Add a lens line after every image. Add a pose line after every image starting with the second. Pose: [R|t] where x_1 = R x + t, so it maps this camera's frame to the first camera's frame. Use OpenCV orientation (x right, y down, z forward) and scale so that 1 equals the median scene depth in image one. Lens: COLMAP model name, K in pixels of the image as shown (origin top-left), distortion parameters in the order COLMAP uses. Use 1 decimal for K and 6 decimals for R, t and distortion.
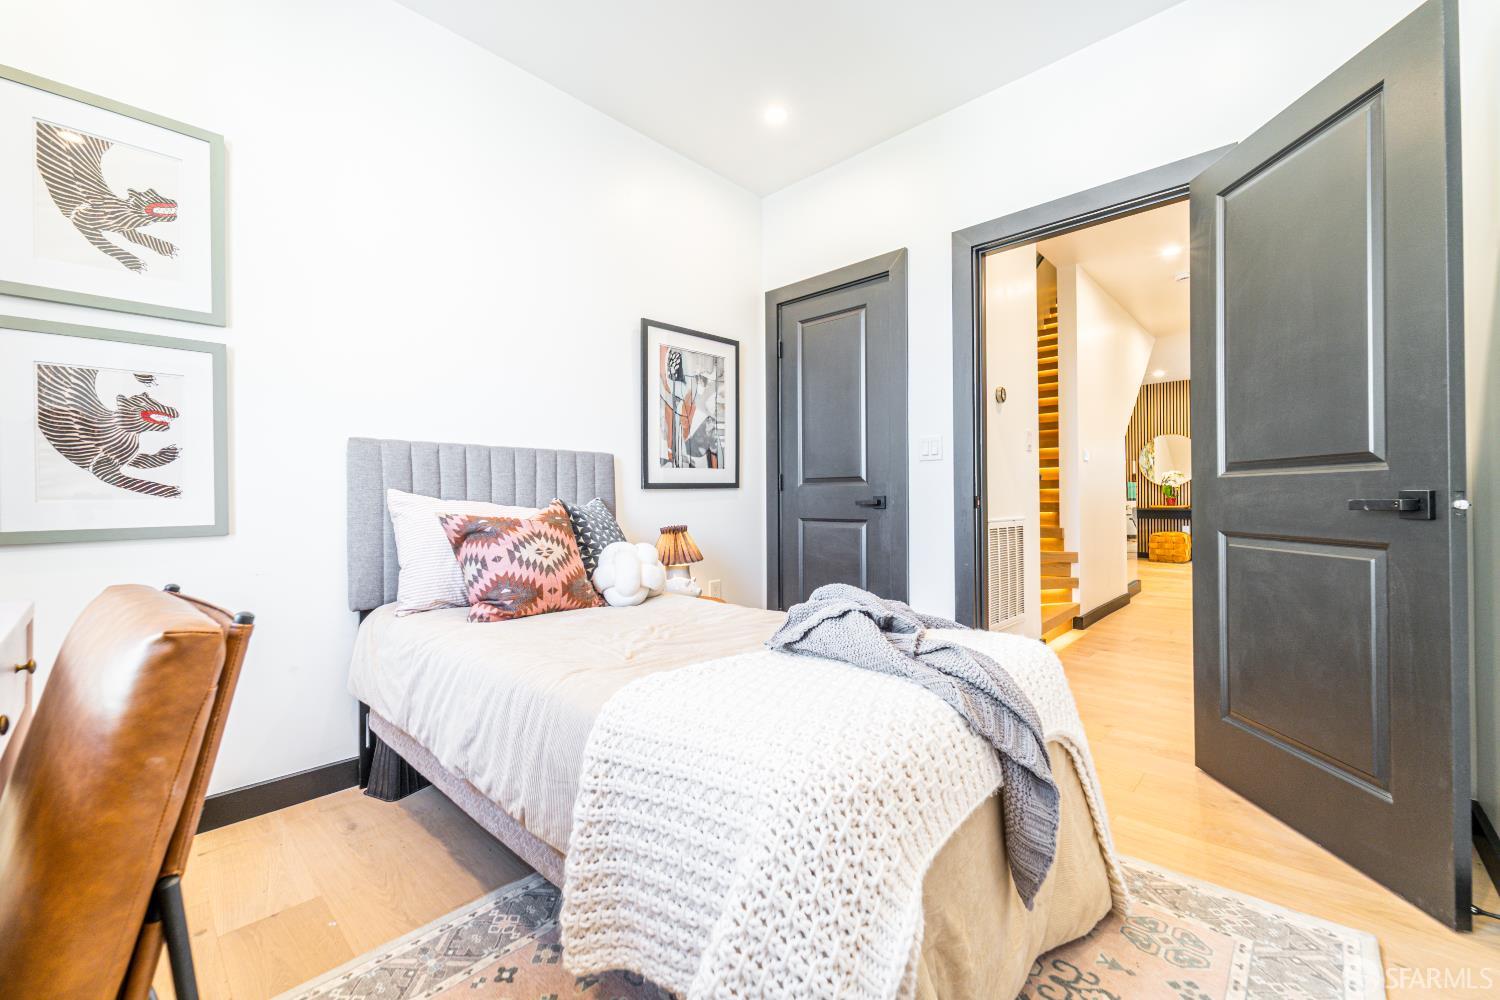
lens RADIAL K [[607.2, 0, 748.6], [0, 607.2, 492.5], [0, 0, 1]] dist [0.002666, -0.000056]
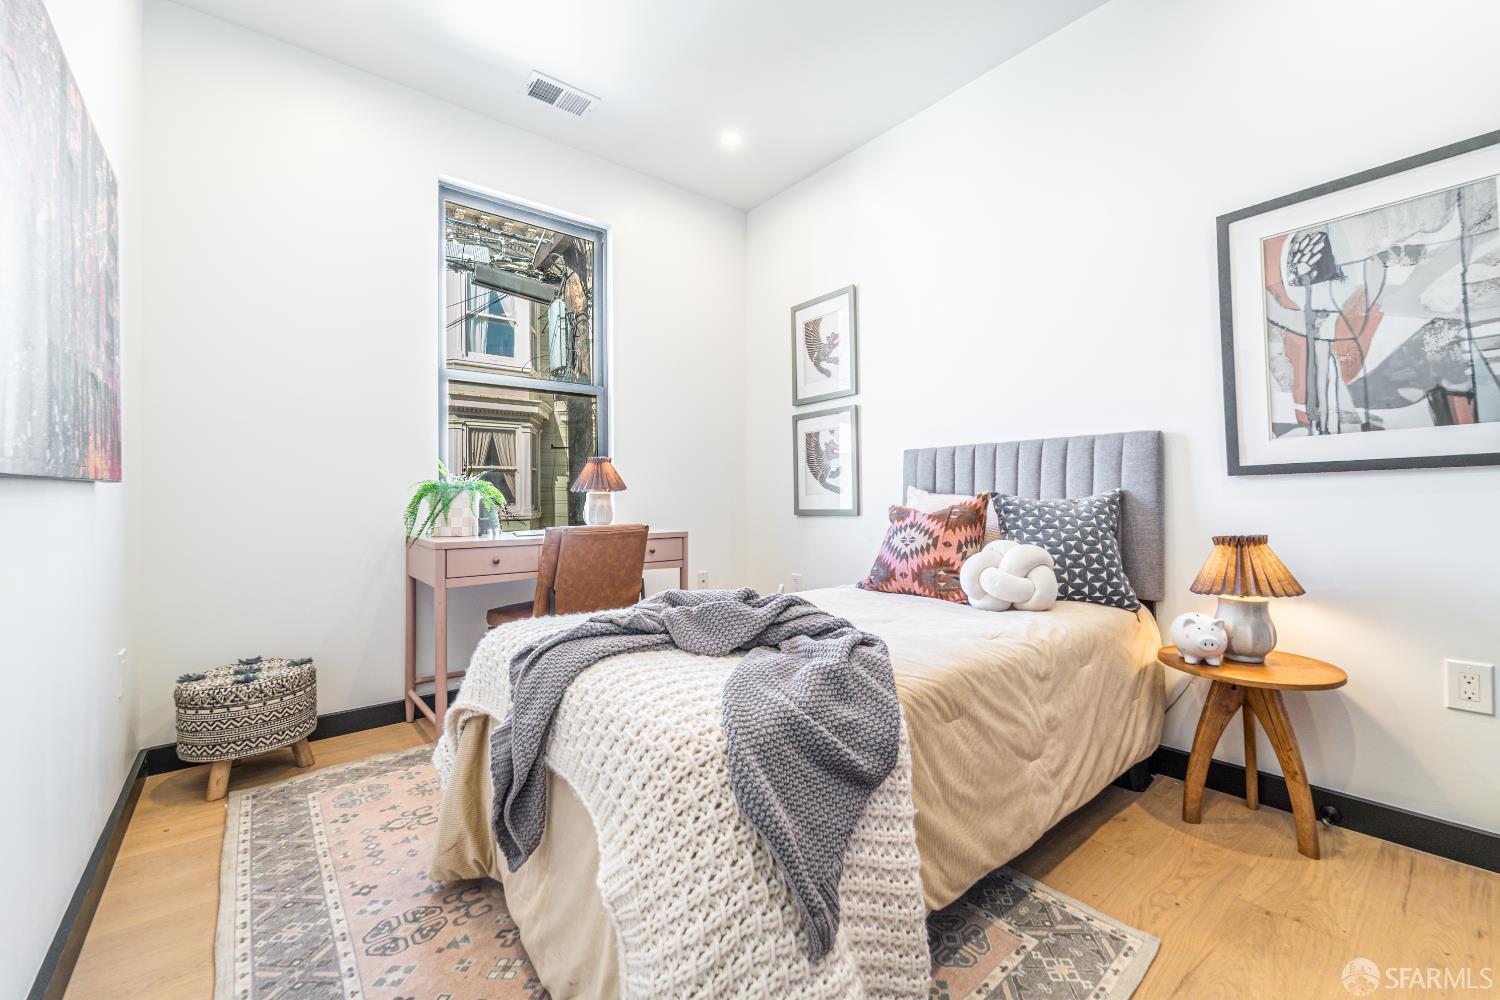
lens RADIAL K [[607.2, 0, 752.4], [0, 607.2, 496.1], [0, 0, 1]] dist [0.002666, -0.000056]
pose [[-0.125632, -0.000989, -0.992076, 0.556073], [0.017460, 0.999842, -0.003207, 0.009719], [0.991923, -0.017725, -0.125595, 0.584030]]
